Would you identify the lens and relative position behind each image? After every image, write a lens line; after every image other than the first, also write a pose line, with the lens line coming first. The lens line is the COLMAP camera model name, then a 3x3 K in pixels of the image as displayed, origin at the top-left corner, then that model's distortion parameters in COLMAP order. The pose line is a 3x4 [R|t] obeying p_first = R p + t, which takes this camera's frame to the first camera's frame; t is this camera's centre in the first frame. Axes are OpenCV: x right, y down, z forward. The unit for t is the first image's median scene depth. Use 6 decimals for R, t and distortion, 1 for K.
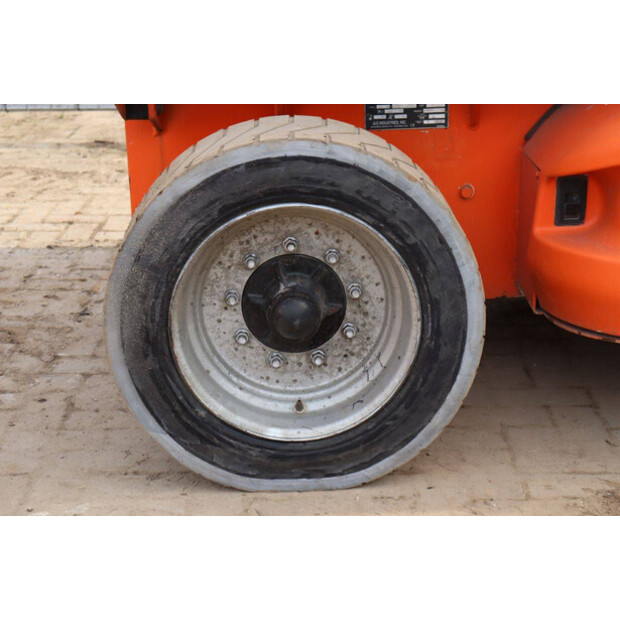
lens RADIAL K [[1284.0, 0, 310.1], [0, 1284.0, 309.5], [0, 0, 1]] dist [-0.032616, 0.000000]
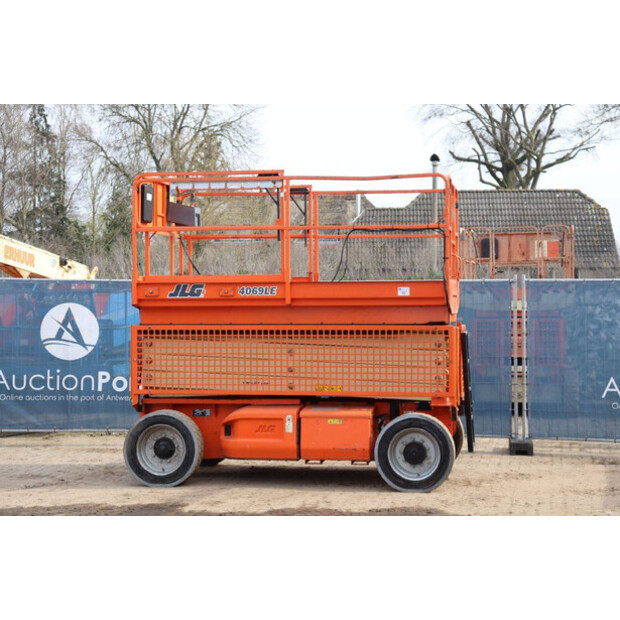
lens RADIAL K [[1309.8, 0, 308.2], [0, 1309.8, 305.2], [0, 0, 1]] dist [0.359553, 0.000000]
pose [[0.985584, 0.010507, -0.168861, 1.368583], [-0.064695, 0.945624, -0.318764, 1.046532], [0.156330, 0.325093, 0.932671, -3.759247]]
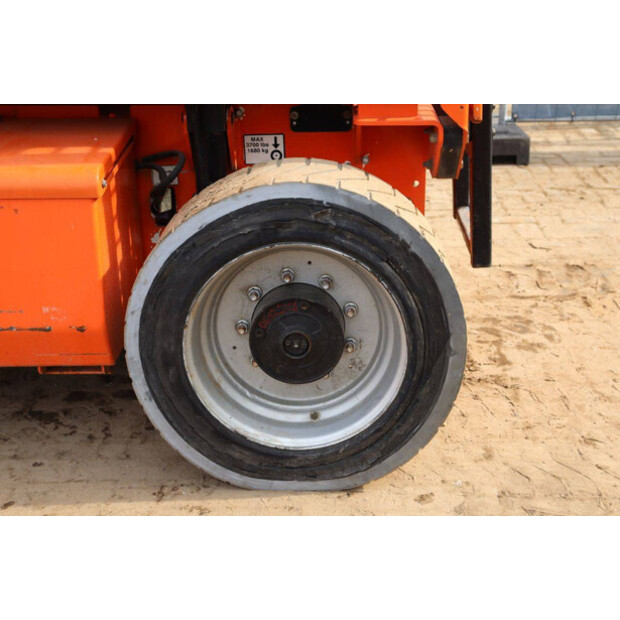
lens RADIAL K [[963.1, 0, 309.3], [0, 963.1, 306.3], [0, 0, 1]] dist [0.213515, 0.000000]
pose [[0.999444, 0.004371, -0.033054, 0.980749], [-0.003088, 0.999244, 0.038762, -0.066375], [0.033198, -0.038638, 0.998702, 0.148827]]
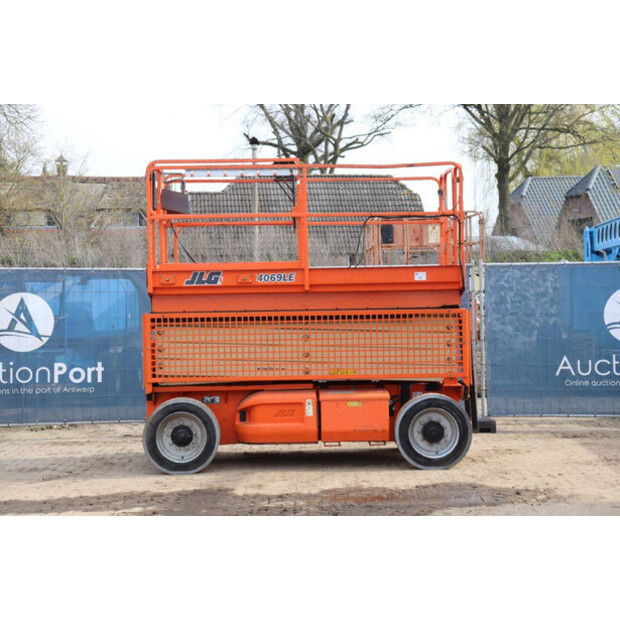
lens RADIAL K [[1367.7, 0, 312.7], [0, 1367.7, 304.4], [0, 0, 1]] dist [0.401601, 0.000000]
pose [[0.999826, -0.003736, 0.018301, 0.390567], [0.009327, 0.948741, -0.315917, 1.181624], [-0.016183, 0.316032, 0.948610, -4.123217]]
